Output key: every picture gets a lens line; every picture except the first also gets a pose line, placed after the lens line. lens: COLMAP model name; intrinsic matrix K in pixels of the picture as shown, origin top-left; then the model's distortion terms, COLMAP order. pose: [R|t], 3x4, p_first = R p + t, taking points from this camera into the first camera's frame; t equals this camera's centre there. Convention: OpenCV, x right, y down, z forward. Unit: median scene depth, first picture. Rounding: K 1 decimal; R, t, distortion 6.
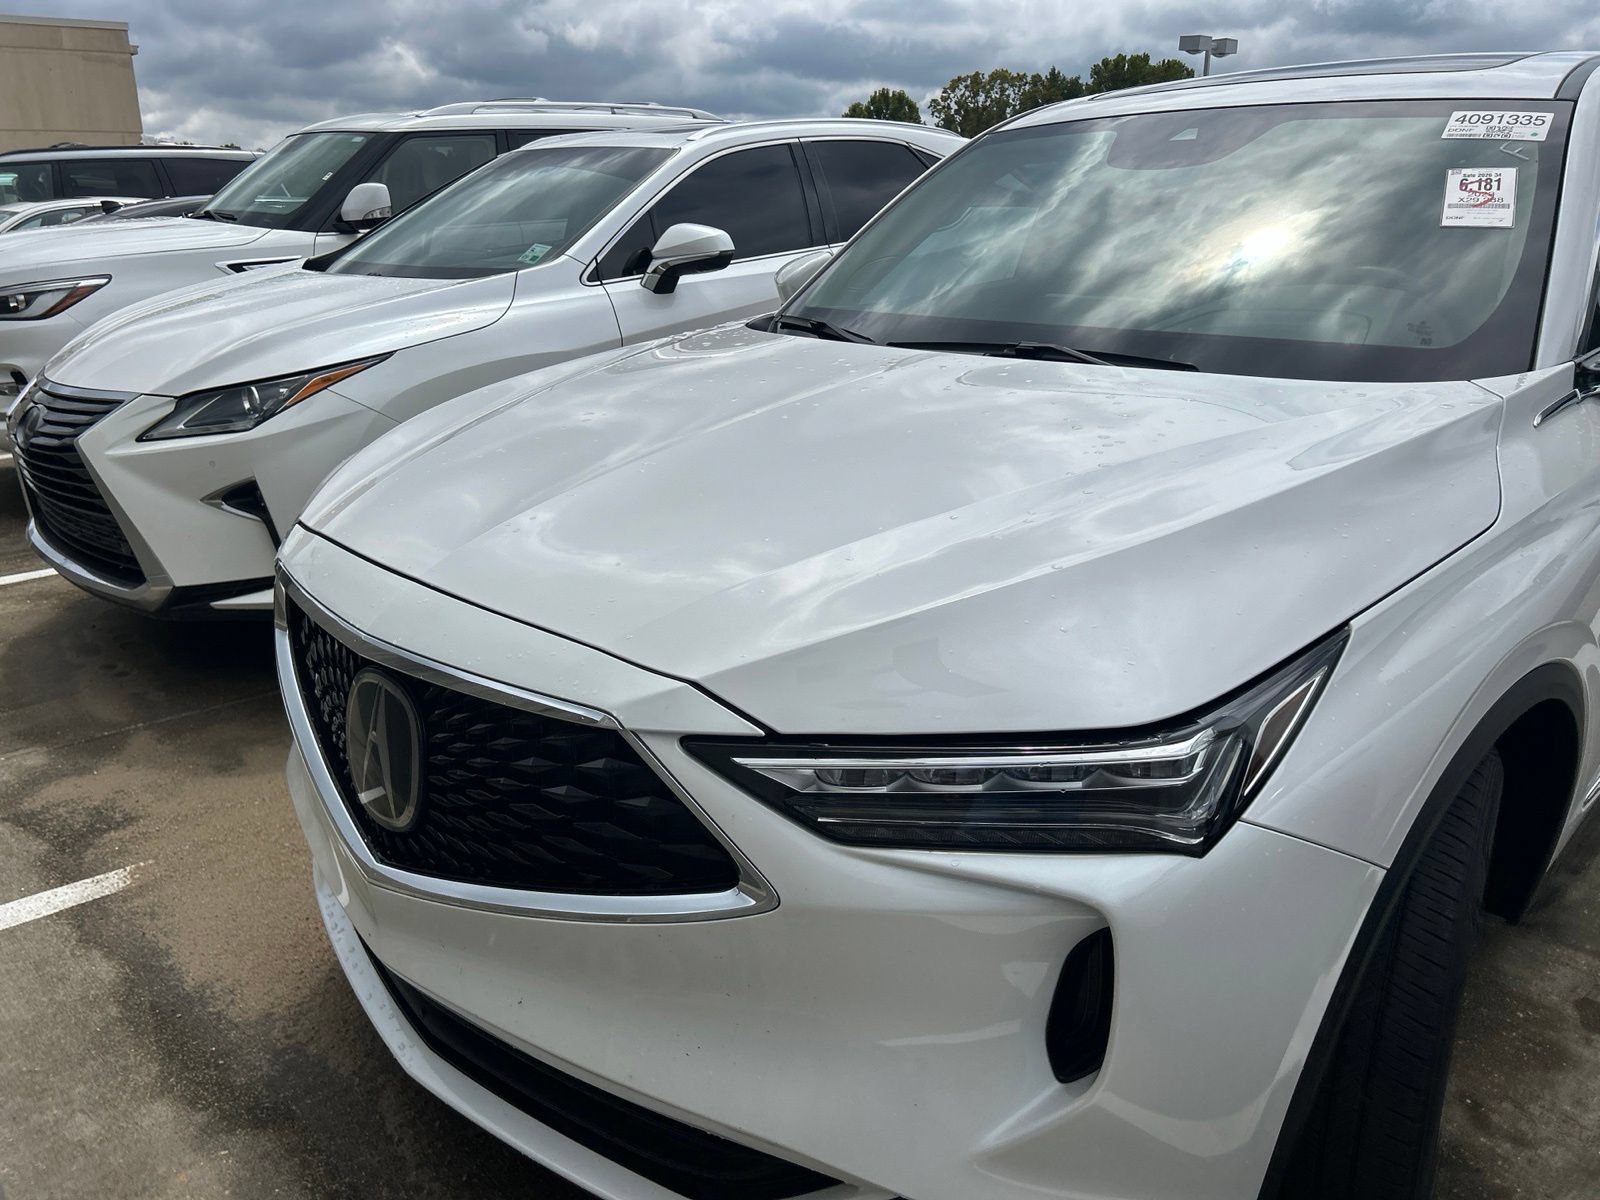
lens RADIAL K [[1220.7, 0, 764.8], [0, 1220.7, 571.8], [0, 0, 1]] dist [0.042370, -0.053026]
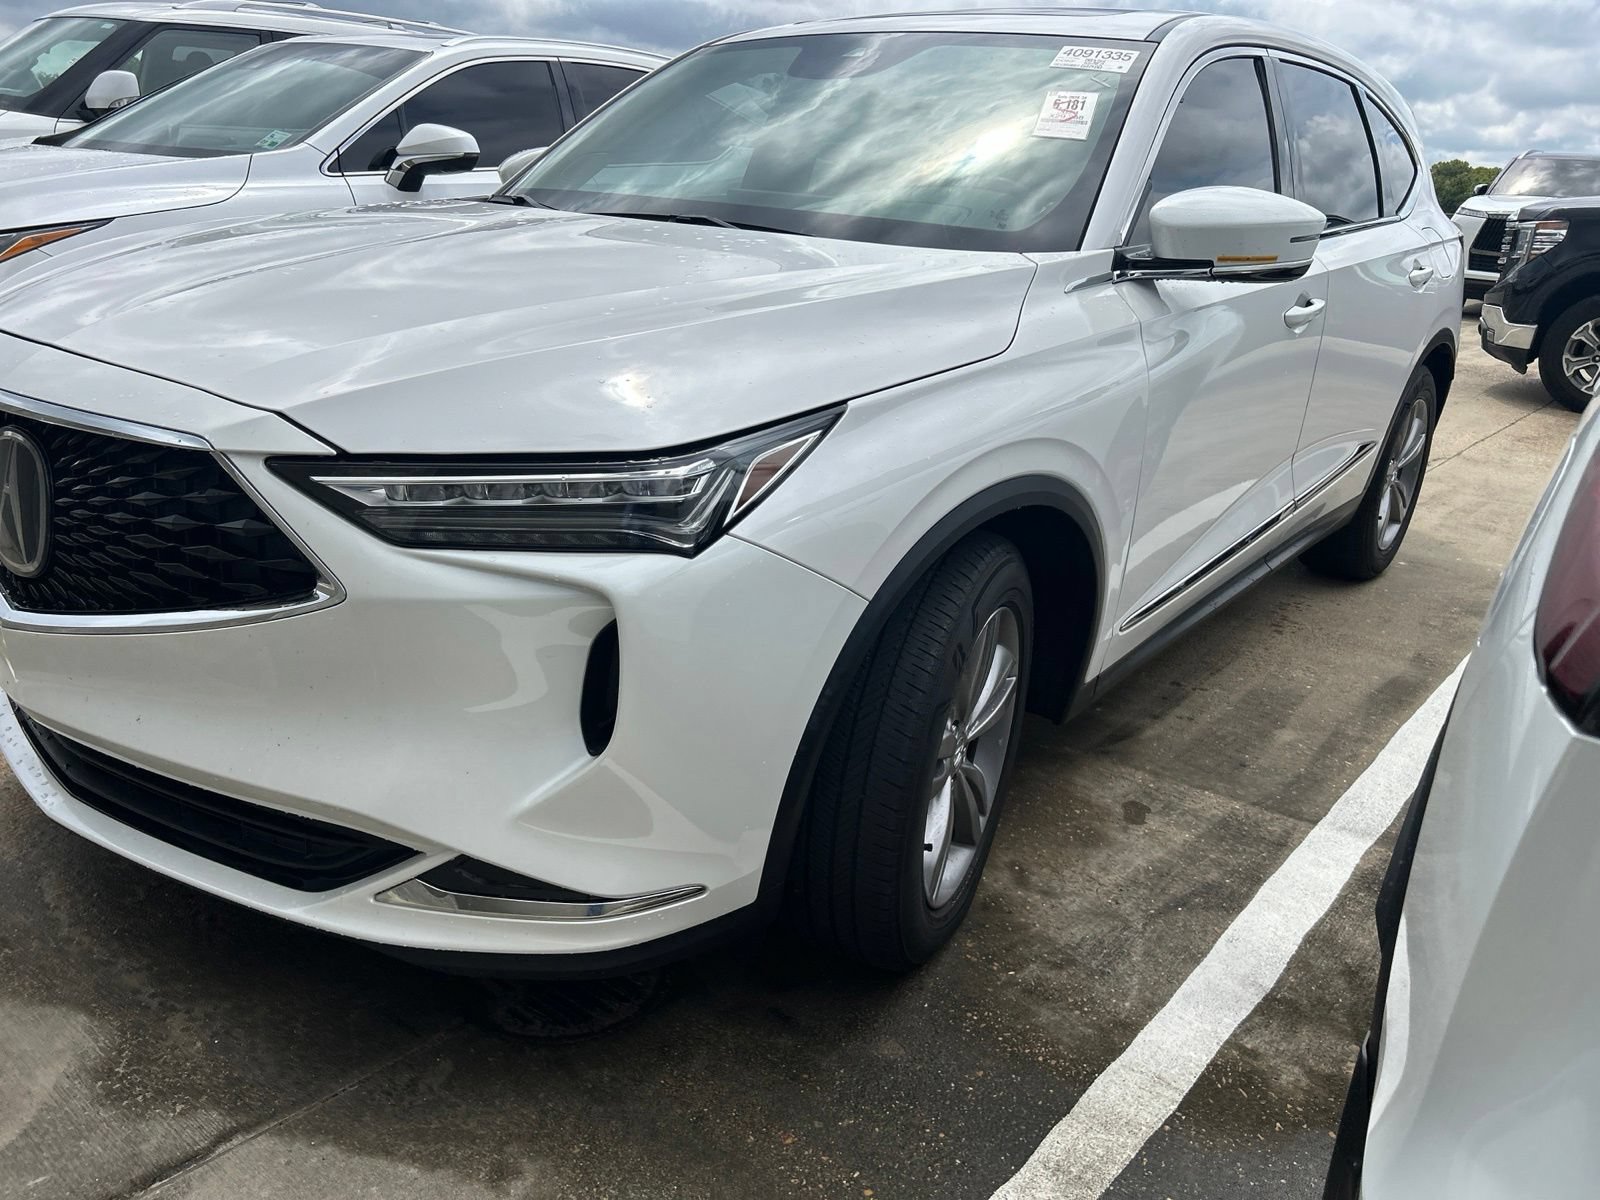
lens RADIAL K [[1234.9, 0, 785.7], [0, 1234.9, 603.1], [0, 0, 1]] dist [0.042380, -0.053952]
pose [[0.987651, 0.028392, 0.154078, 0.146190], [-0.033636, 0.998937, 0.031534, 0.133128], [-0.153018, -0.036328, 0.987555, -0.148088]]
